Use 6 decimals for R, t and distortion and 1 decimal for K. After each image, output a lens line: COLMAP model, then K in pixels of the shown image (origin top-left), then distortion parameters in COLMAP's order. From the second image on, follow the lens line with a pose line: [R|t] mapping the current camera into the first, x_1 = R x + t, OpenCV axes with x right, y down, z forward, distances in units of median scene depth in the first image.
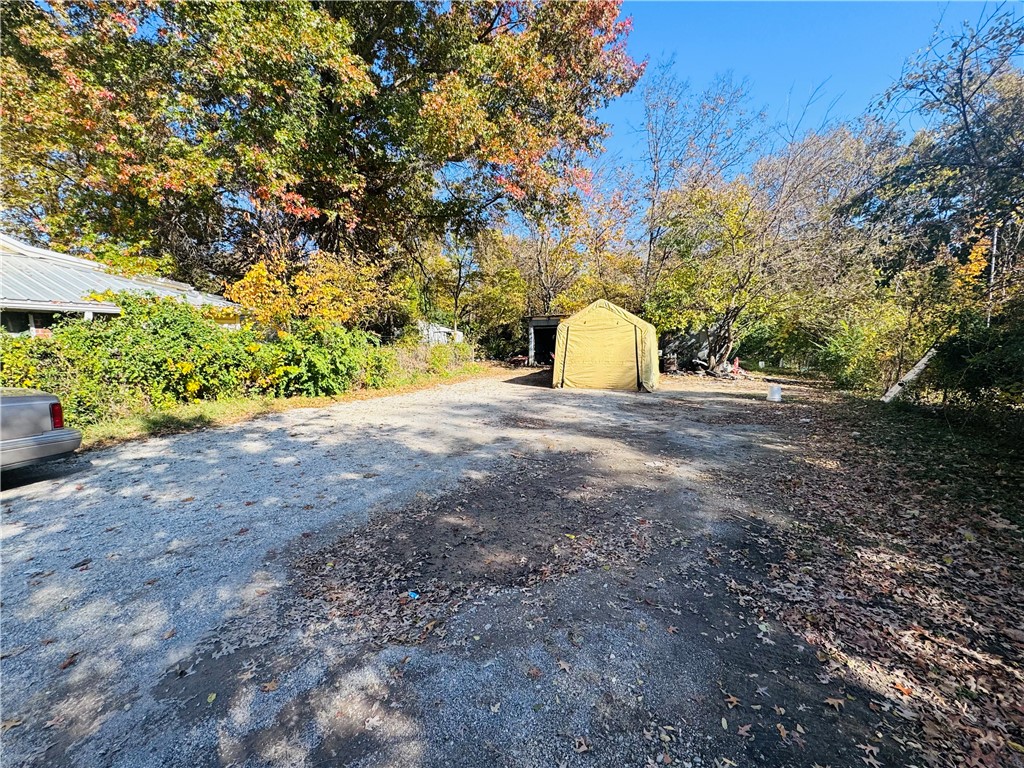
lens RADIAL K [[407.8, 0, 512.6], [0, 407.8, 385.6], [0, 0, 1]] dist [-0.001466, 0.000114]
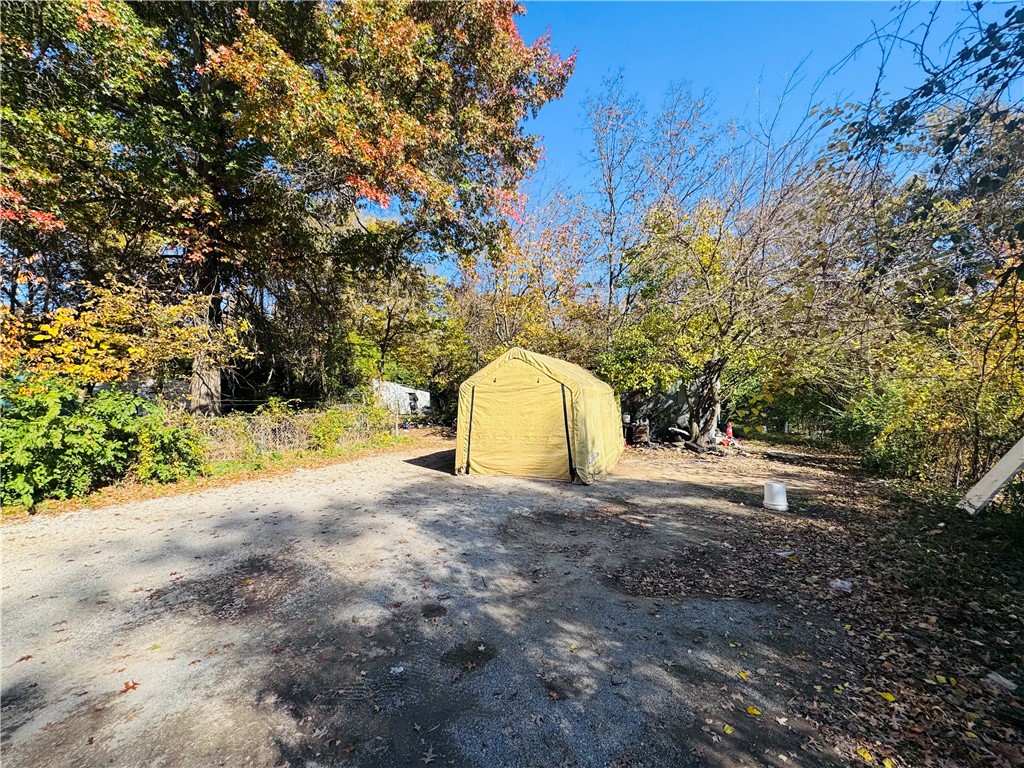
lens RADIAL K [[407.3, 0, 516.1], [0, 407.3, 384.0], [0, 0, 1]] dist [0.002508, 0.000059]
pose [[0.999962, -0.006865, -0.005459, 0.176179], [0.005989, 0.989131, -0.146914, -0.037359], [0.006408, 0.146876, 0.989134, 0.252420]]
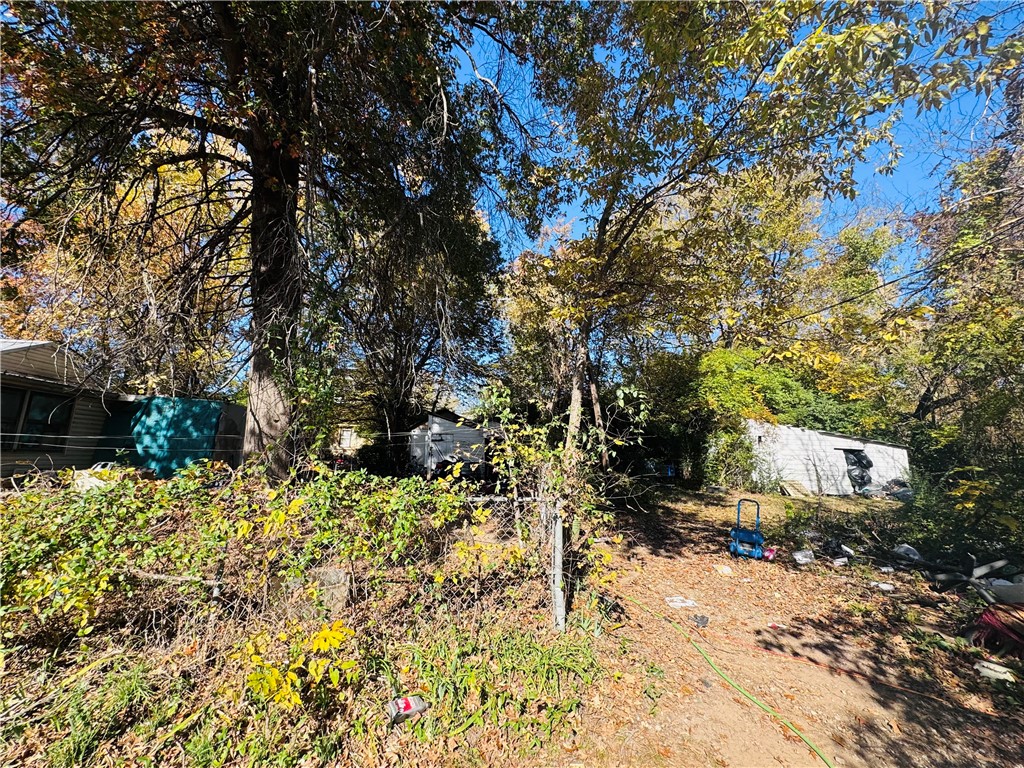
lens RADIAL K [[407.8, 0, 512.6], [0, 407.8, 385.6], [0, 0, 1]] dist [-0.001466, 0.000114]
pose [[0.512175, -0.130819, -0.848860, 0.062297], [-0.123905, 0.966740, -0.223746, -0.128956], [0.849897, 0.219775, 0.478931, 1.109401]]
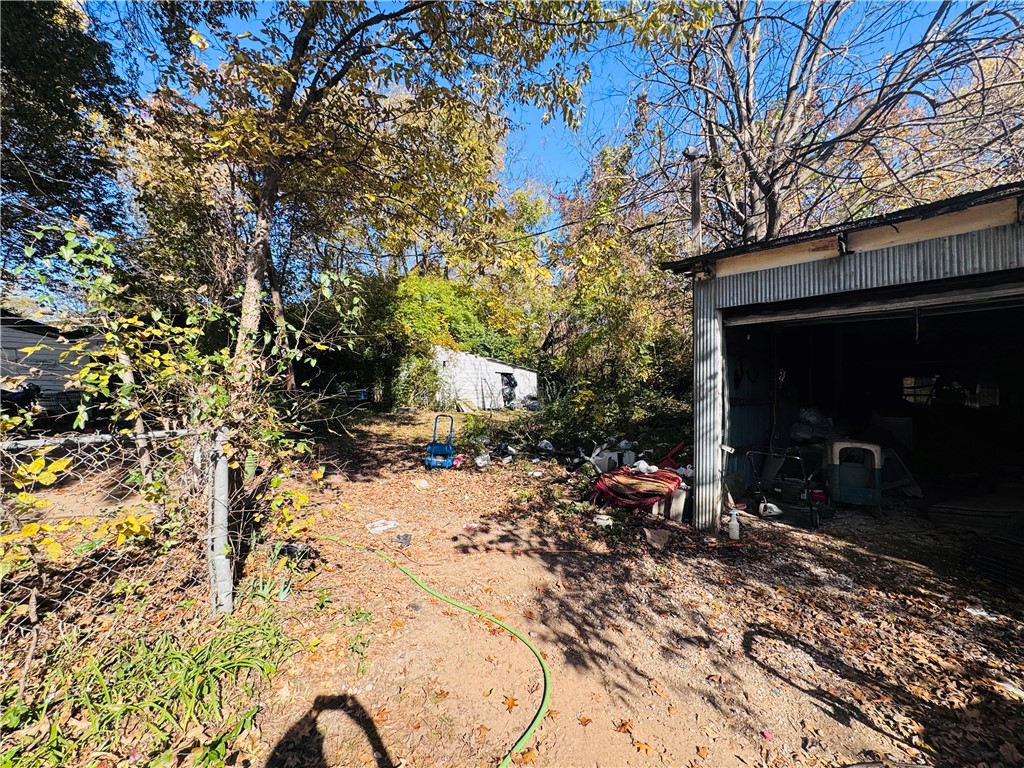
lens RADIAL K [[407.8, 0, 512.6], [0, 407.8, 385.6], [0, 0, 1]] dist [-0.001466, 0.000114]
pose [[0.953118, 0.005062, -0.302556, 0.024376], [-0.040660, 0.992935, -0.111477, -0.125683], [0.299854, 0.118553, 0.946590, 1.140172]]
